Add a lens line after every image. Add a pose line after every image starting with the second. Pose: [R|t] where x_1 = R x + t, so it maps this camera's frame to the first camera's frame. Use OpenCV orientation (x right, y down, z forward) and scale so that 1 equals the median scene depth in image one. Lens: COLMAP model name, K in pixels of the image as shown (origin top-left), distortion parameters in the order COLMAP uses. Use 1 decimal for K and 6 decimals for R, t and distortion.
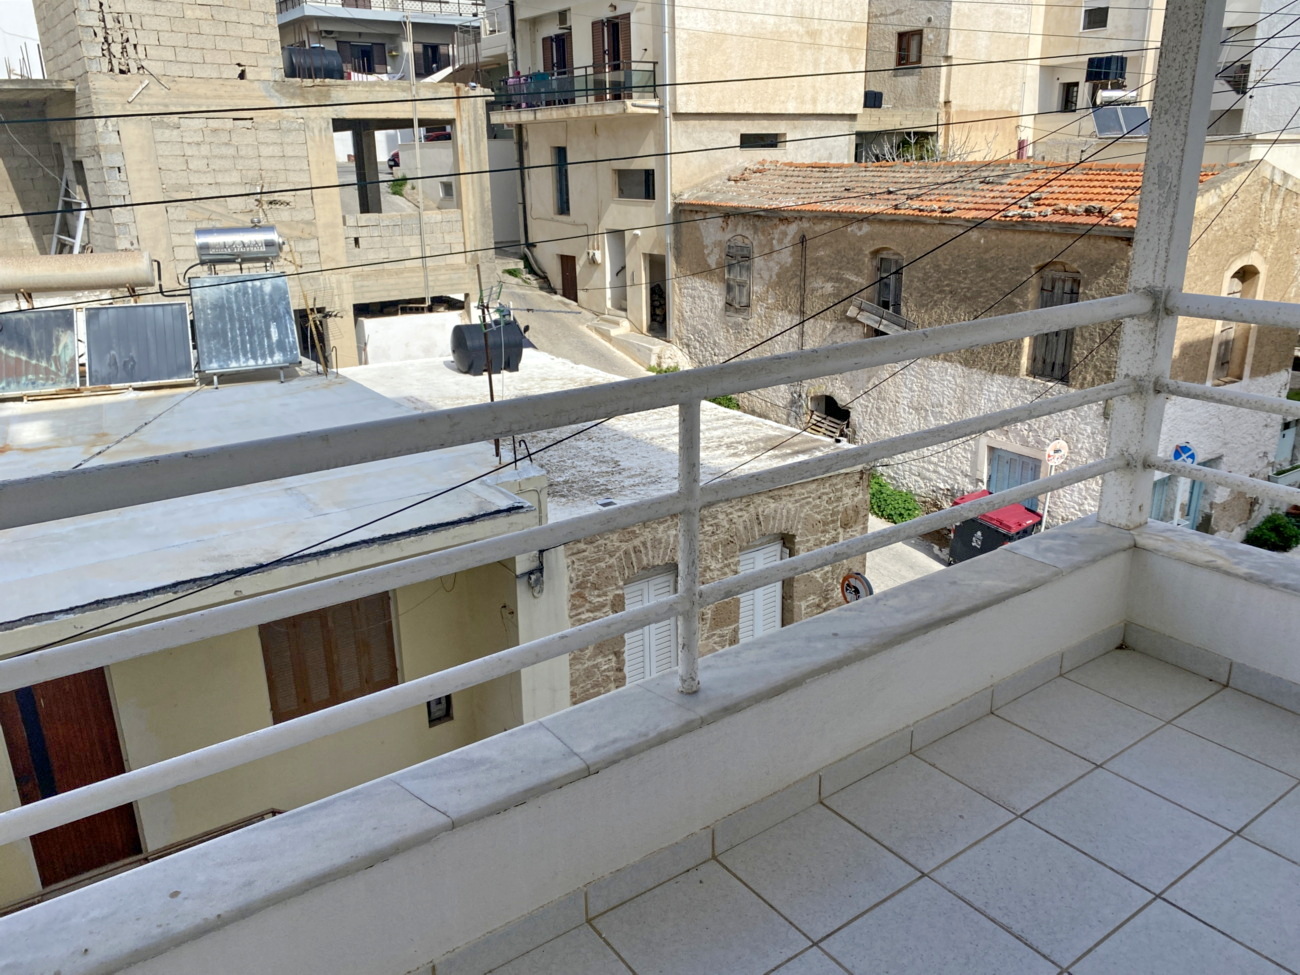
lens RADIAL K [[995.1, 0, 650.7], [0, 995.1, 486.7], [0, 0, 1]] dist [-0.004945, -0.000474]
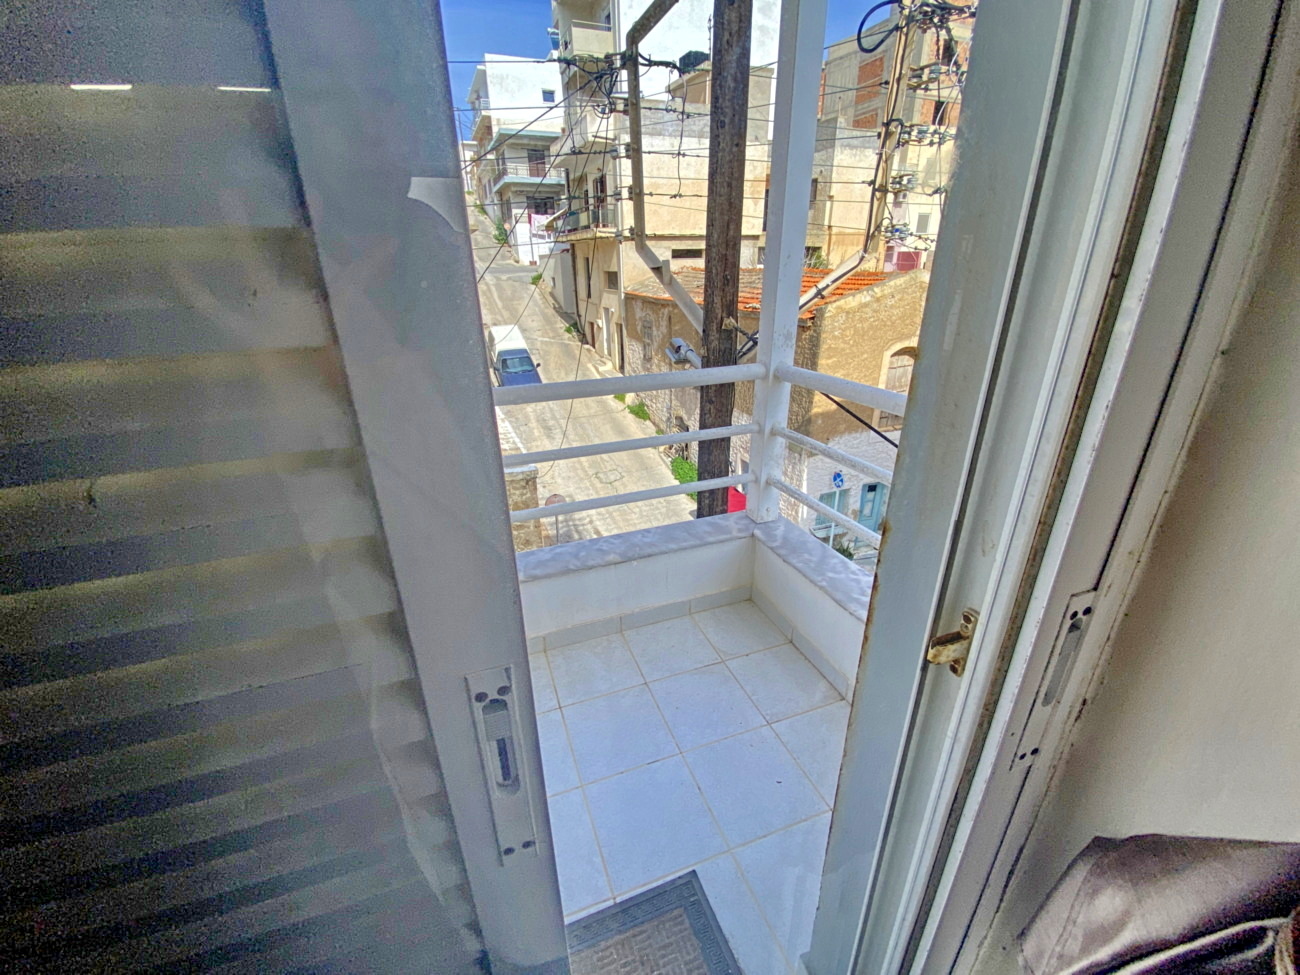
lens RADIAL K [[527.6, 0, 649.7], [0, 527.6, 487.6], [0, 0, 1]] dist [0.002576, -0.000022]
pose [[0.970363, 0.093690, -0.222750, 0.293724], [-0.073885, 0.992668, 0.095658, -0.048305], [0.230080, -0.076365, 0.970171, 0.125271]]
